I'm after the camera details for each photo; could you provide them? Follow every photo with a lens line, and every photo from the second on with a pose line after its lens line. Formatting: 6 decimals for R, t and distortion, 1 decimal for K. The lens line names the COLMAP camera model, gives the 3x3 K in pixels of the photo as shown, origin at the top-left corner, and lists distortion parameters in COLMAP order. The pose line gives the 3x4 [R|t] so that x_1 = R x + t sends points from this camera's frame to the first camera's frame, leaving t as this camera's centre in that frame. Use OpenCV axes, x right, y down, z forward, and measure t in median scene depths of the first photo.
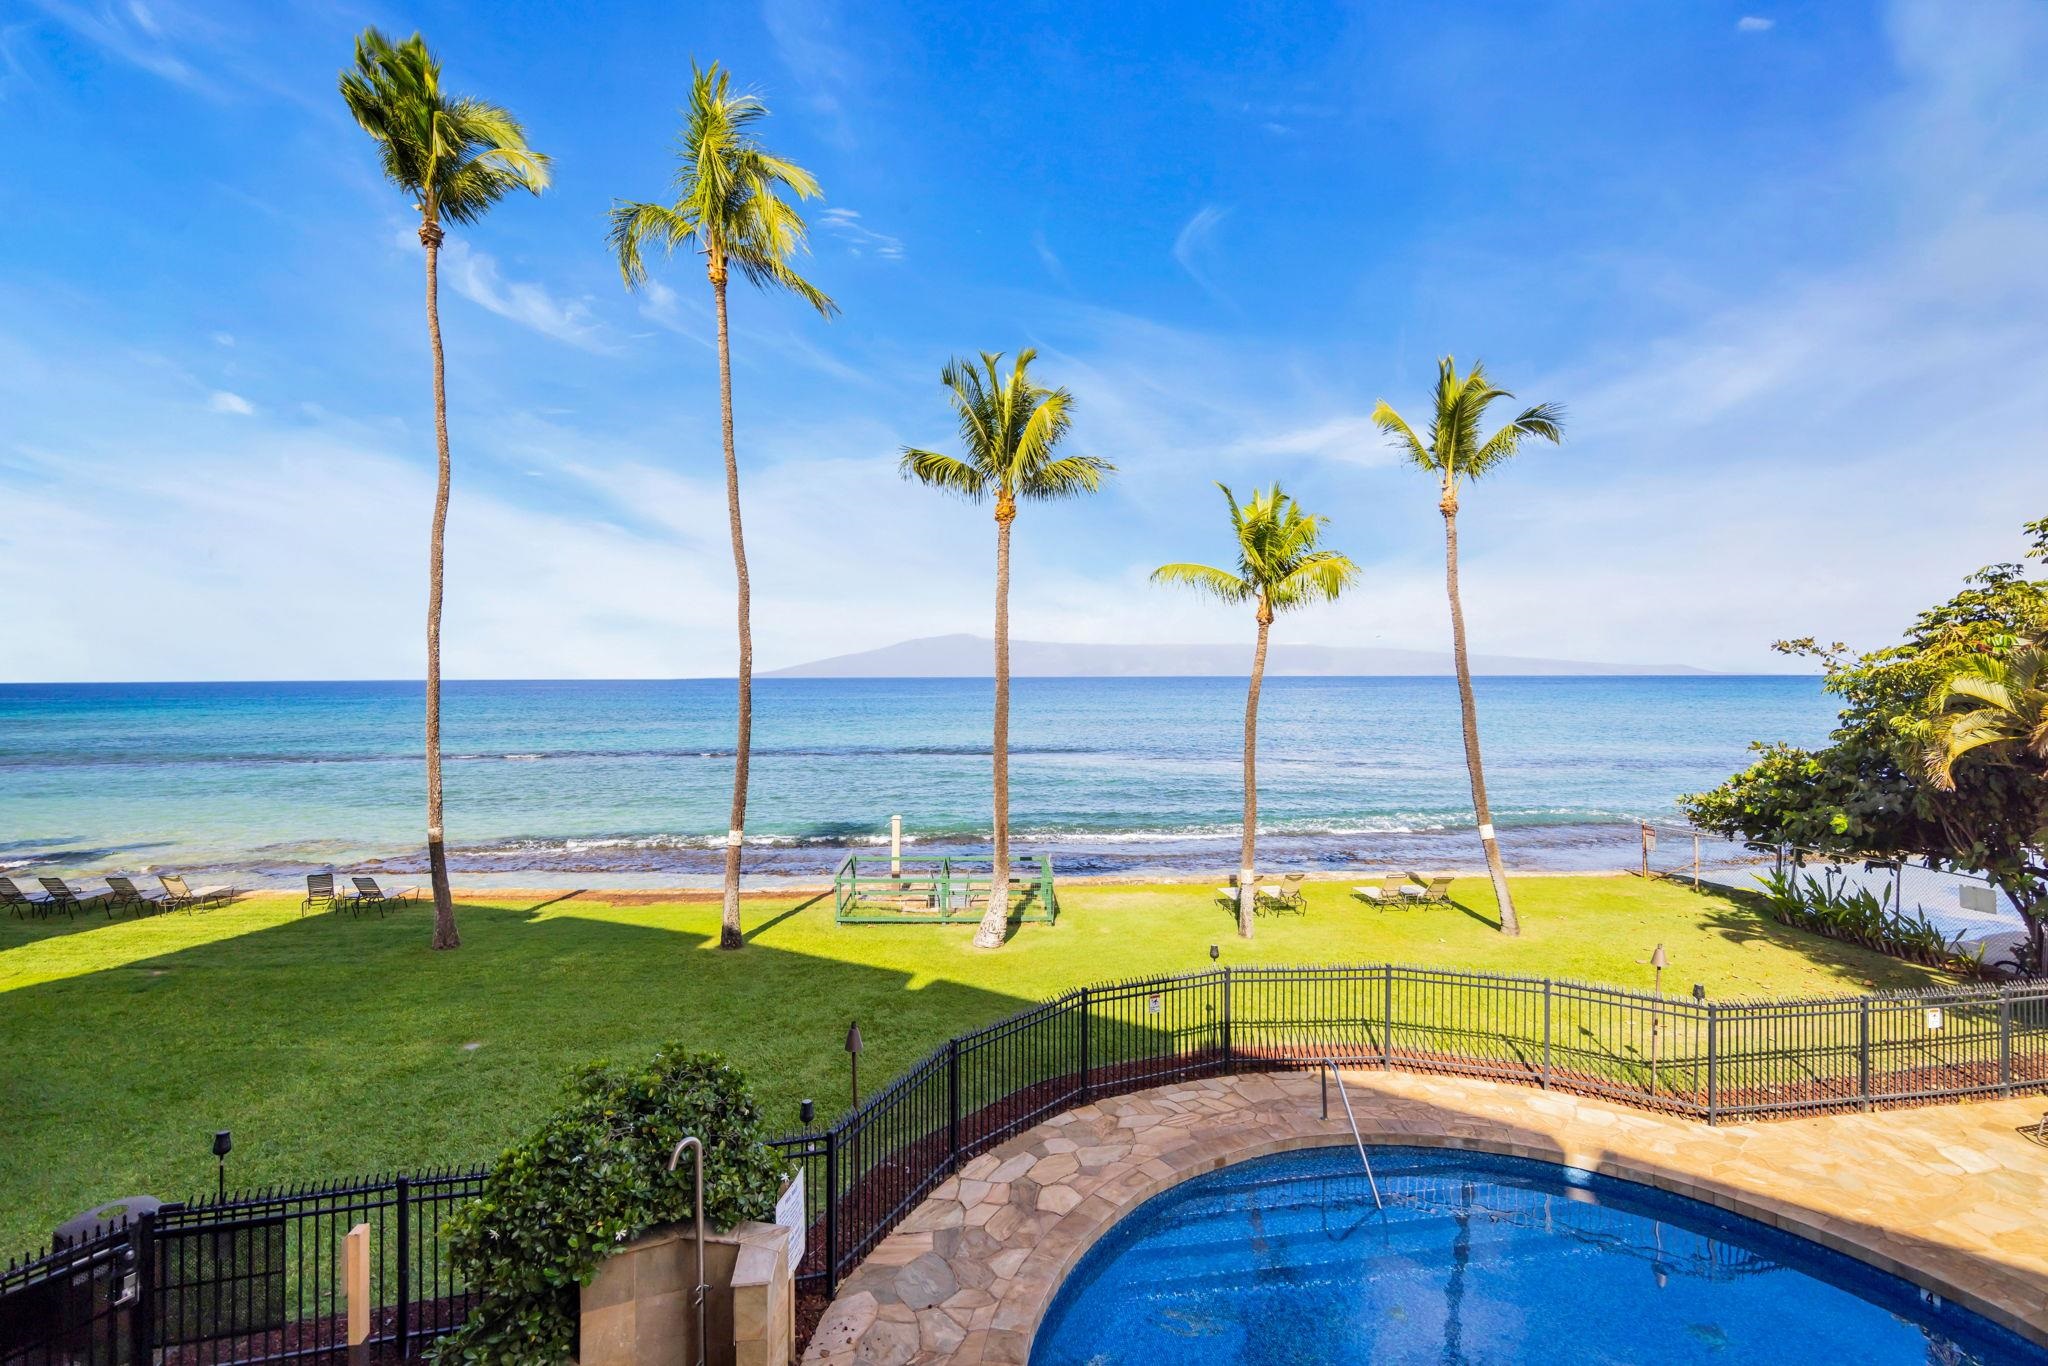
lens RADIAL K [[900.2, 0, 1022.5], [0, 900.2, 667.7], [0, 0, 1]] dist [-0.015485, 0.000412]
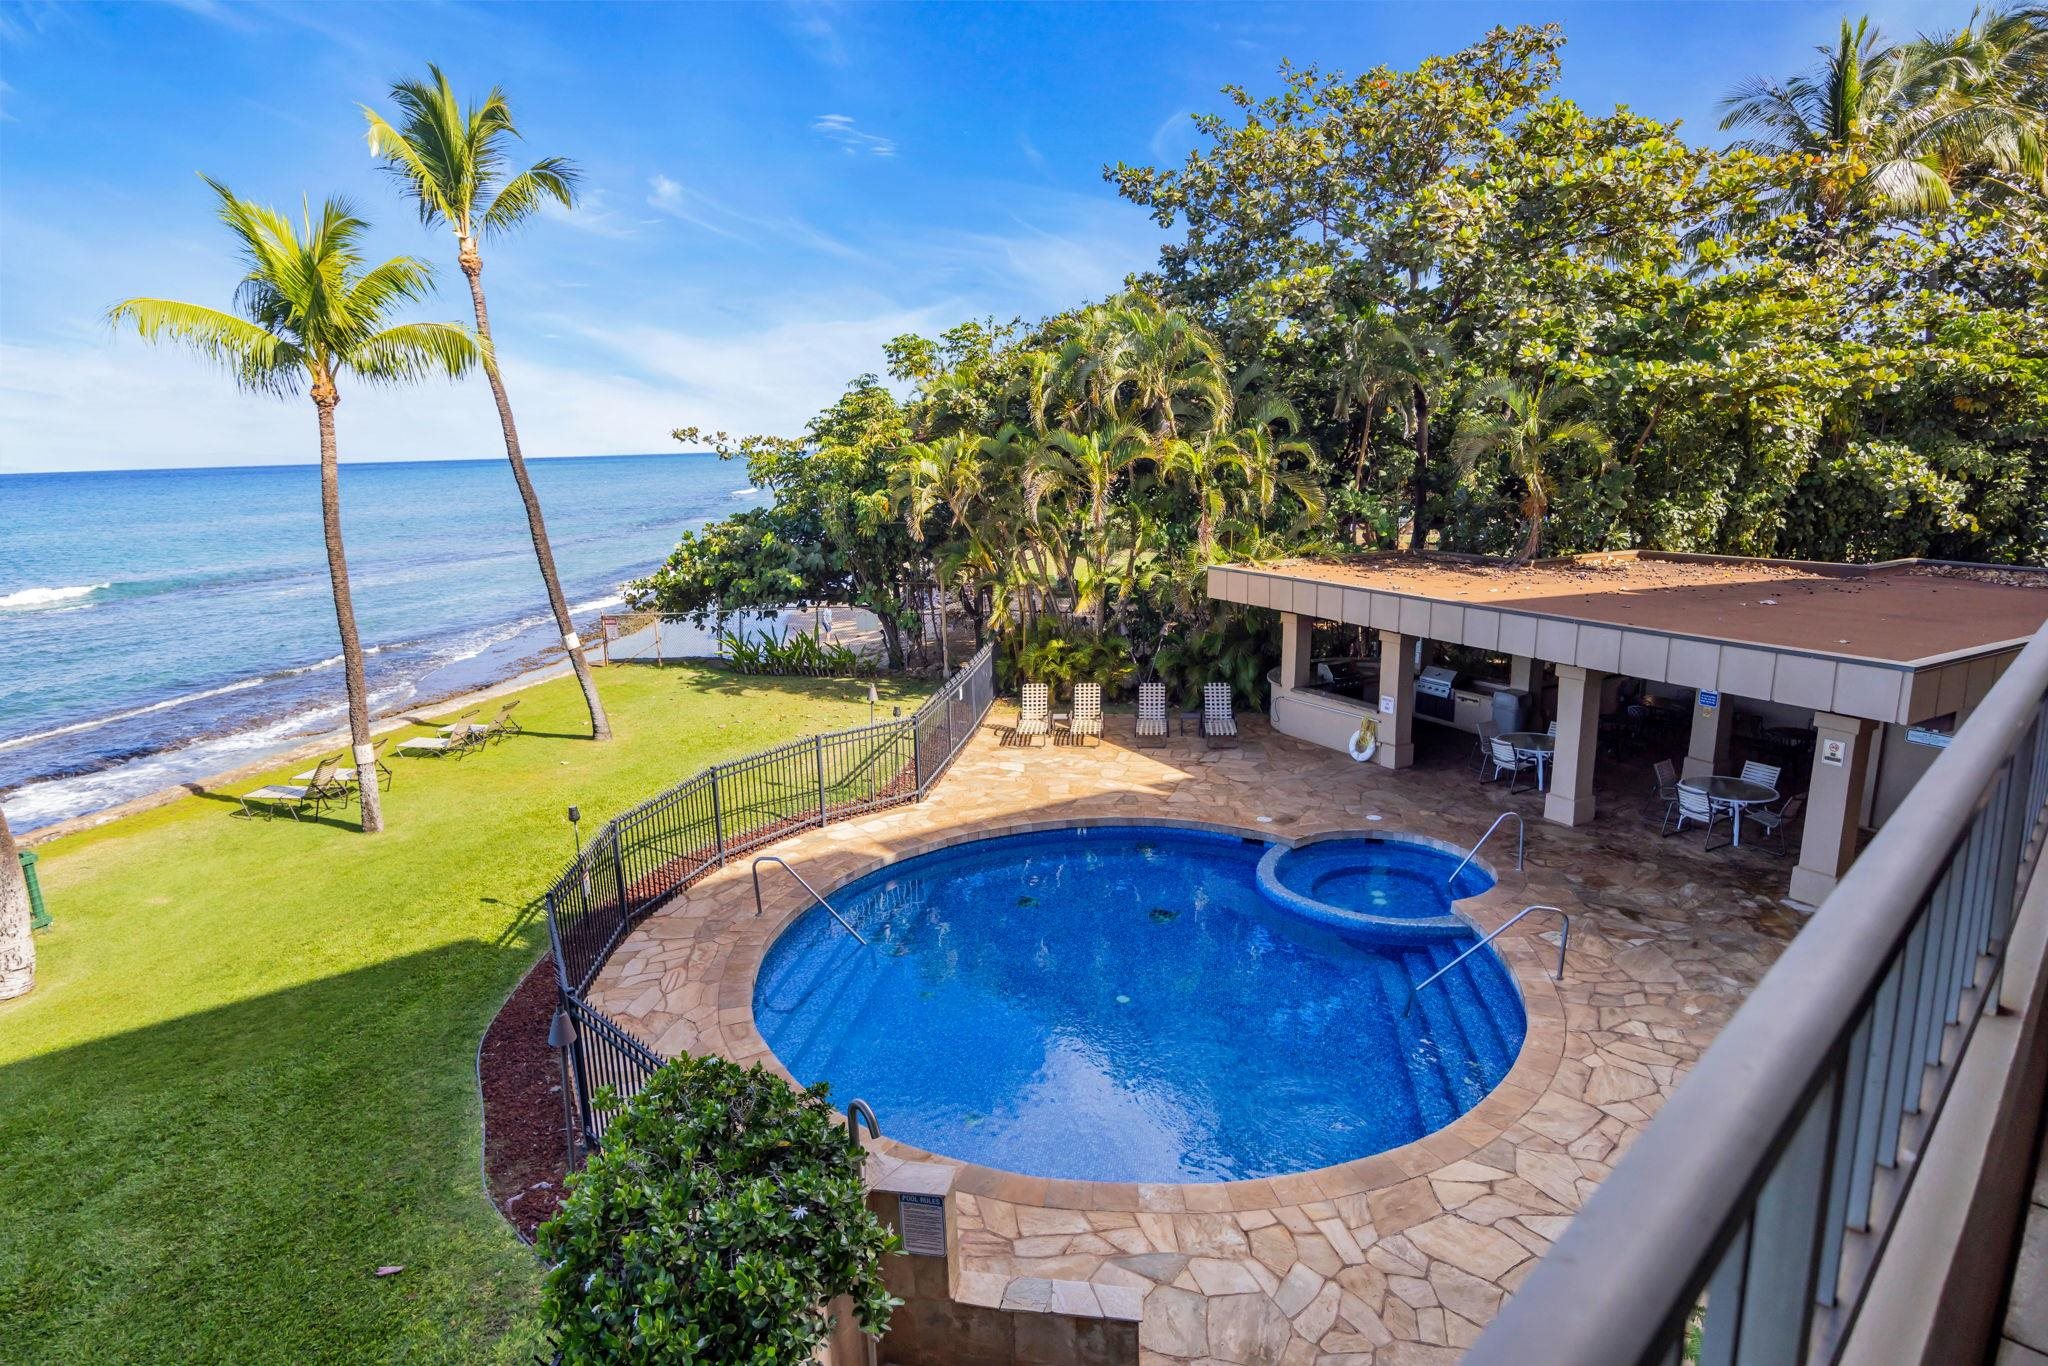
lens RADIAL K [[1068.9, 0, 1024.0], [0, 1068.9, 683.0], [0, 0, 1]] dist [-0.010966, -0.001555]
pose [[0.329133, -0.212904, 0.919969, -0.484752], [0.016850, 0.975420, 0.219708, -0.013102], [-0.944133, -0.056812, 0.324631, 0.255651]]
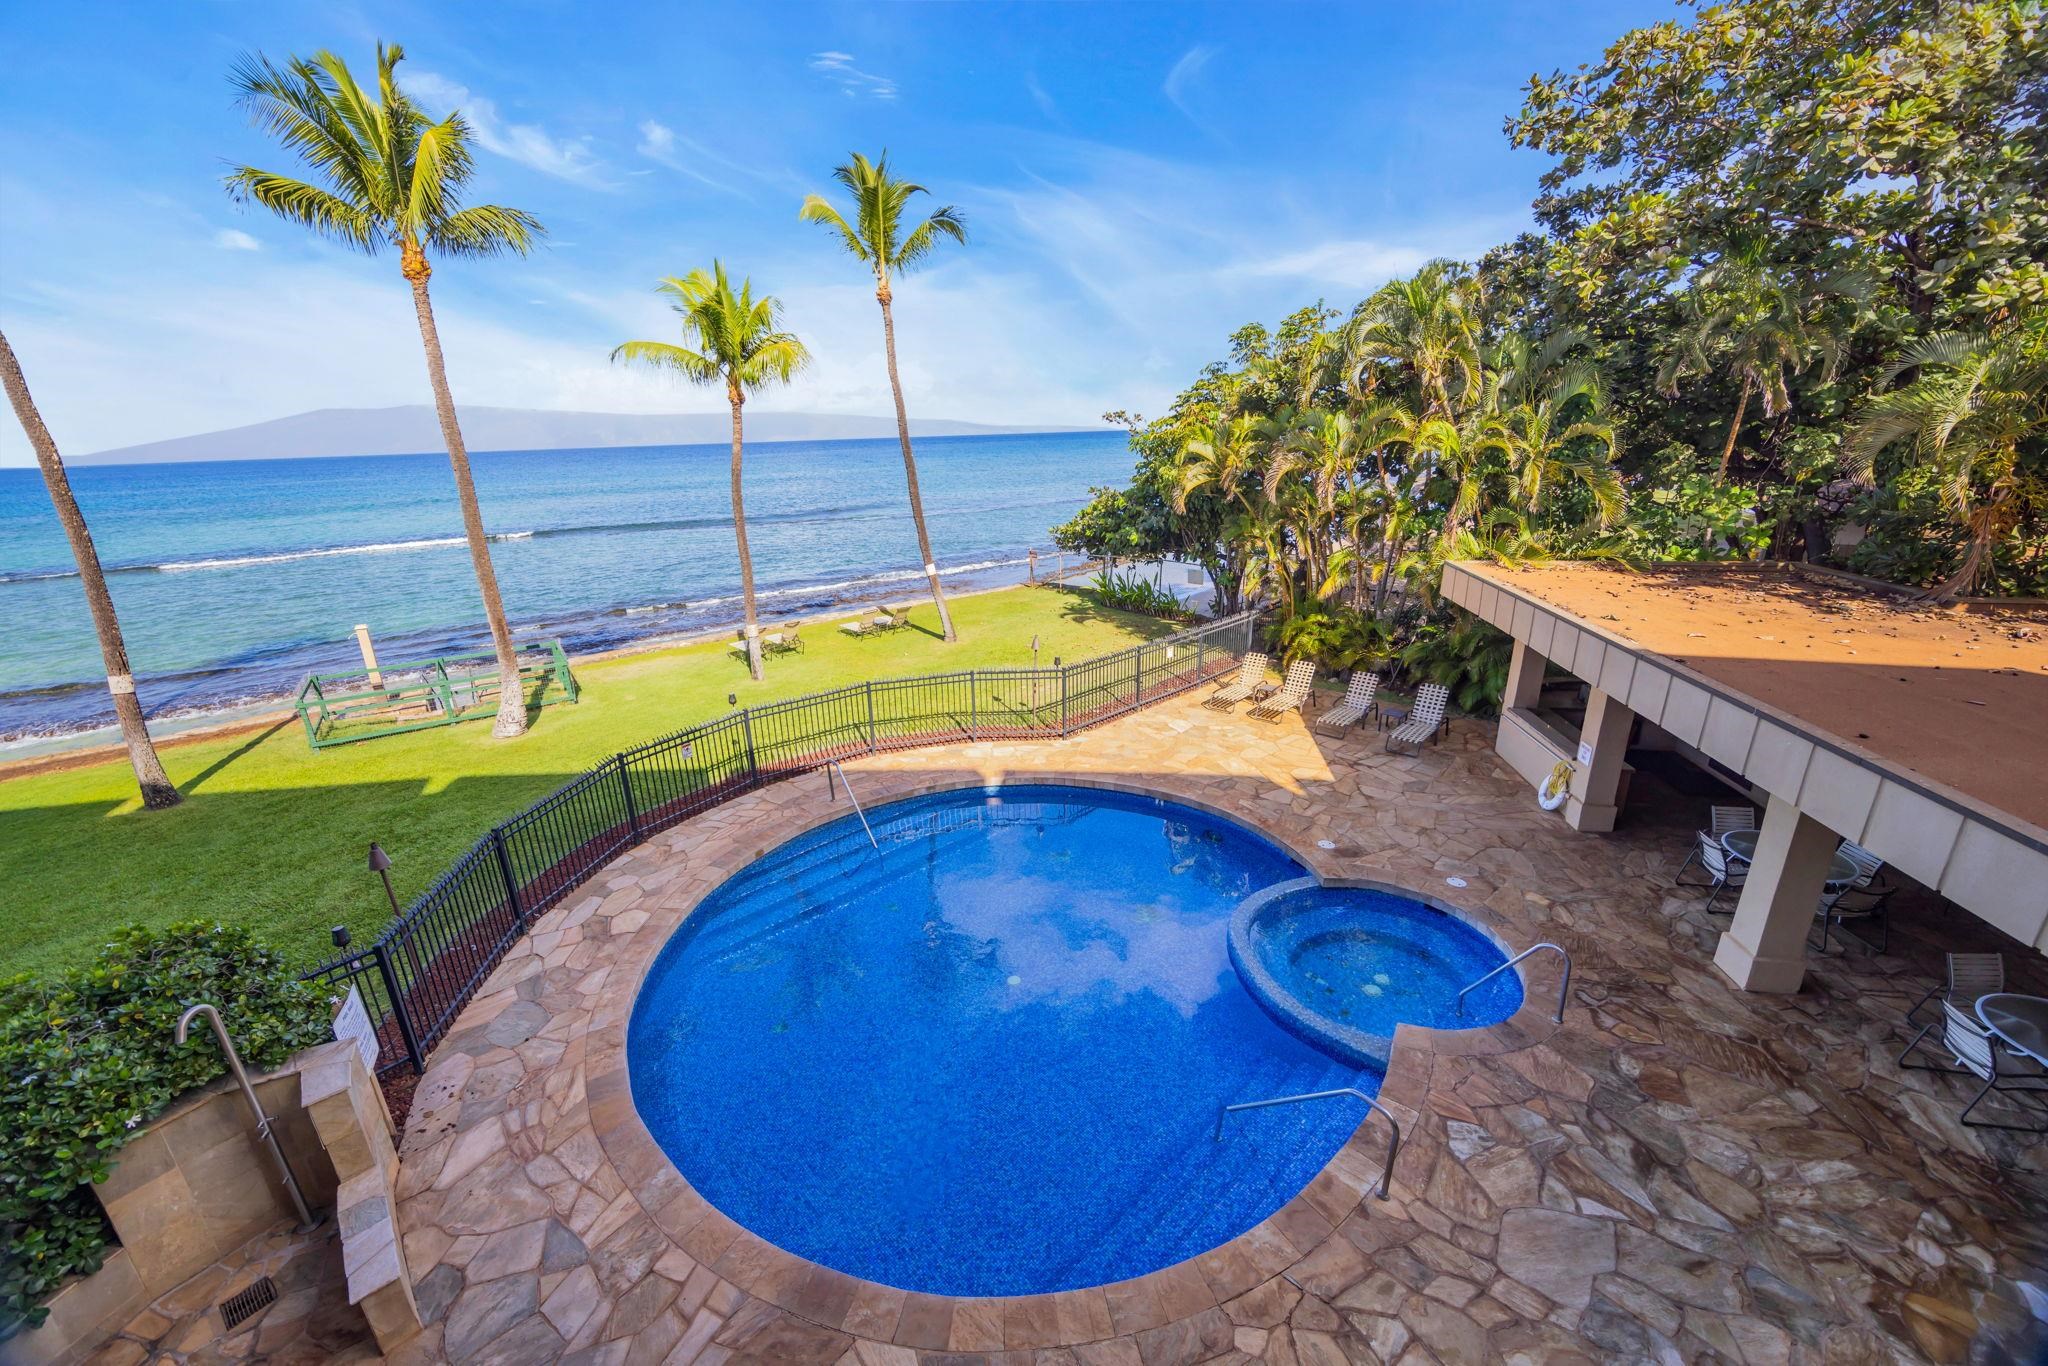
lens RADIAL K [[767.0, 0, 1020.0], [0, 767.0, 684.5], [0, 0, 1]] dist [-0.001548, -0.000467]
pose [[0.830285, -0.196409, 0.521585, 0.000863], [0.024248, 0.947691, 0.318266, -0.019625], [-0.556812, -0.251604, 0.791616, -0.025308]]
